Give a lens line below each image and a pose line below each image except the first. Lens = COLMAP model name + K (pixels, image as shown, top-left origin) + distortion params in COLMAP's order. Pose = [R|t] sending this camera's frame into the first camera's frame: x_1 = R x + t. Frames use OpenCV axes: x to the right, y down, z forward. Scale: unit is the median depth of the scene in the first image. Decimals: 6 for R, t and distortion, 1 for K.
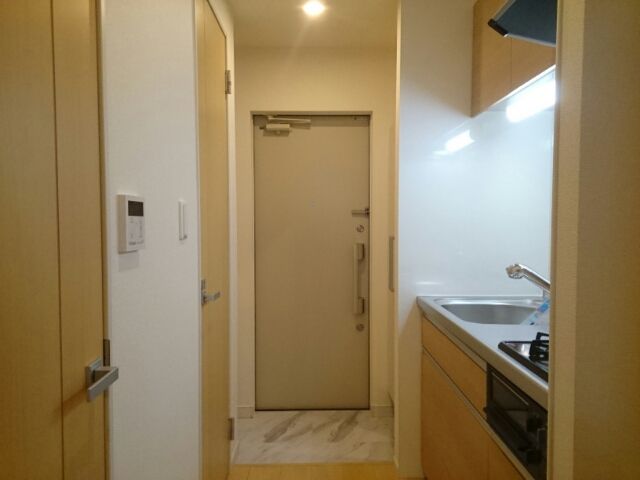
lens RADIAL K [[519.5, 0, 320.0], [0, 519.5, 240.0], [0, 0, 1]] dist [0.159430, -0.145476]
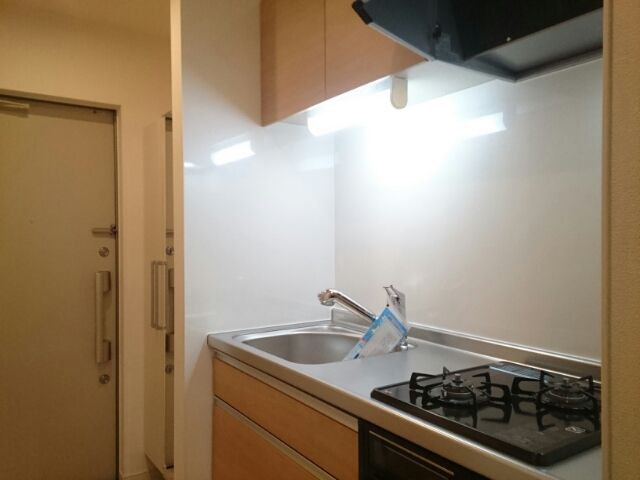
lens RADIAL K [[519.5, 0, 320.0], [0, 519.5, 240.0], [0, 0, 1]] dist [0.159430, -0.145476]
pose [[0.847409, -0.006764, 0.530897, -0.099891], [0.025701, 0.999269, -0.028291, -0.012213], [-0.530318, 0.037619, 0.846964, 0.203350]]
